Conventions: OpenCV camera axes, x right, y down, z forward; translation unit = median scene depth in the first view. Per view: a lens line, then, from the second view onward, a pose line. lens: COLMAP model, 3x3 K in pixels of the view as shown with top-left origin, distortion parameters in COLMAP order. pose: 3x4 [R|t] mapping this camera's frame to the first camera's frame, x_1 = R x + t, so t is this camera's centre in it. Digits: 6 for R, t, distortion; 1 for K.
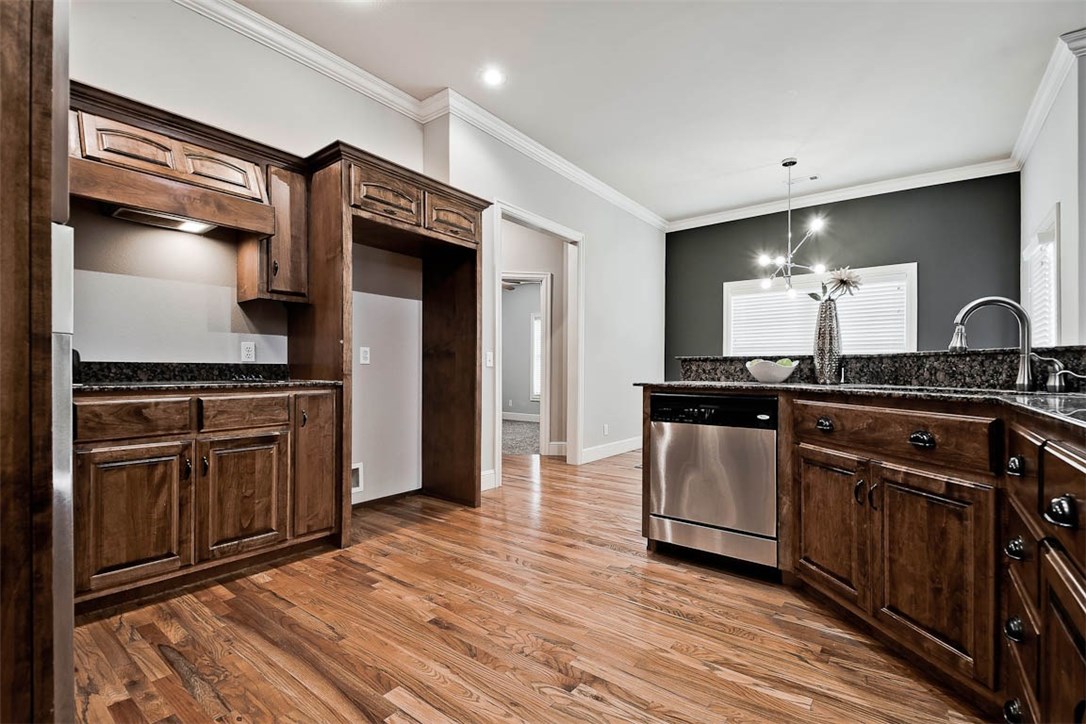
lens RADIAL K [[499.3, 0, 562.8], [0, 499.3, 369.8], [0, 0, 1]] dist [-0.047573, -0.000200]
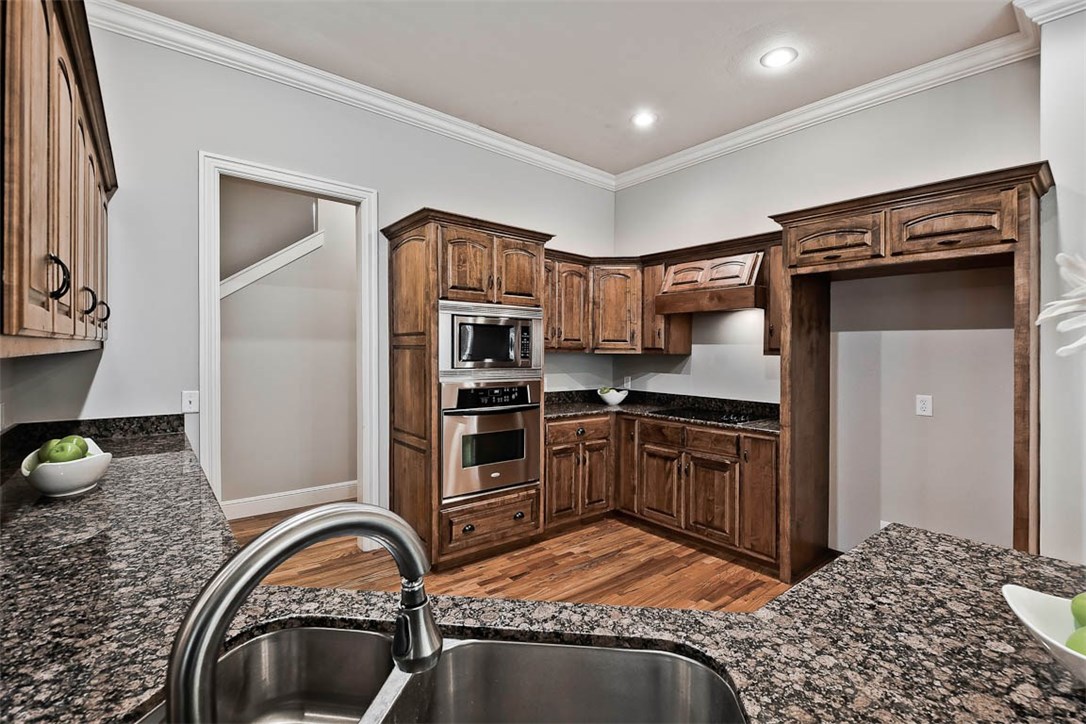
lens RADIAL K [[486.9, 0, 560.8], [0, 486.9, 377.2], [0, 0, 1]] dist [0.021287, -0.000226]
pose [[-0.248937, 0.051620, -0.967143, 0.852573], [-0.003905, 0.998517, 0.054300, -0.181966], [0.968512, 0.017294, -0.248366, 0.940701]]
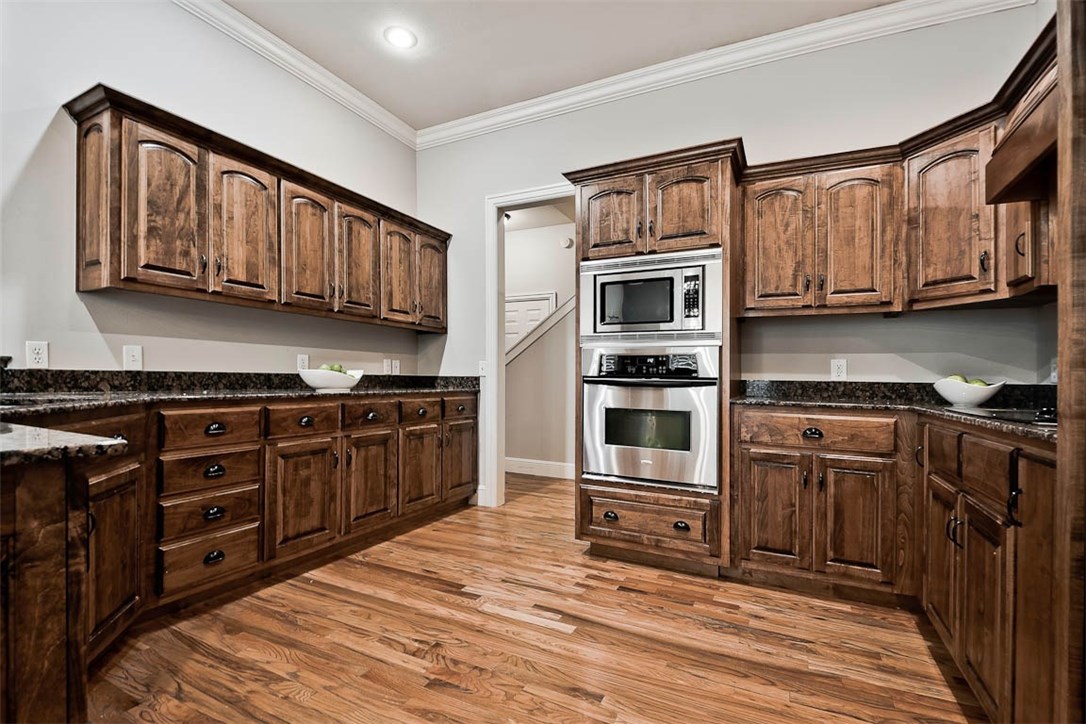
lens RADIAL K [[489.1, 0, 537.7], [0, 489.1, 376.8], [0, 0, 1]] dist [-0.010219, -0.000534]
pose [[-0.989643, -0.010505, -0.143164, -0.037399], [-0.009876, 0.999938, -0.005102, -0.014727], [0.143208, -0.003635, -0.989686, 1.520812]]
